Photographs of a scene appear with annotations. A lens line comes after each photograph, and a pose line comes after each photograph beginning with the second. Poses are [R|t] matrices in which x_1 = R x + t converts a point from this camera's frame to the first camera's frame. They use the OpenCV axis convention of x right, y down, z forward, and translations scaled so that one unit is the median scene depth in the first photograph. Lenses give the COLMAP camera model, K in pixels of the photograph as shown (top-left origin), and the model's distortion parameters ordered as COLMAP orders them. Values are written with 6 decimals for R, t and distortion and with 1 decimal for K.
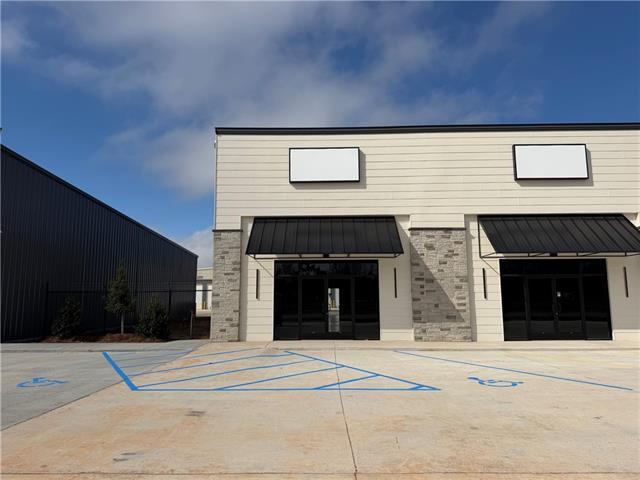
lens RADIAL K [[445.6, 0, 320.5], [0, 445.6, 234.5], [0, 0, 1]] dist [0.029991, -0.002301]
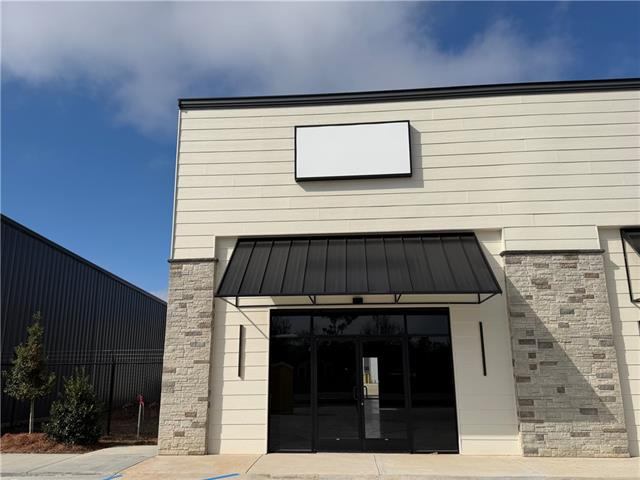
lens RADIAL K [[522.0, 0, 314.6], [0, 522.0, 235.3], [0, 0, 1]] dist [0.034639, -0.060293]
pose [[0.998251, -0.015533, -0.057032, -0.004221], [0.009142, 0.993816, -0.110663, 0.037397], [0.058399, 0.109948, 0.992220, 0.312787]]
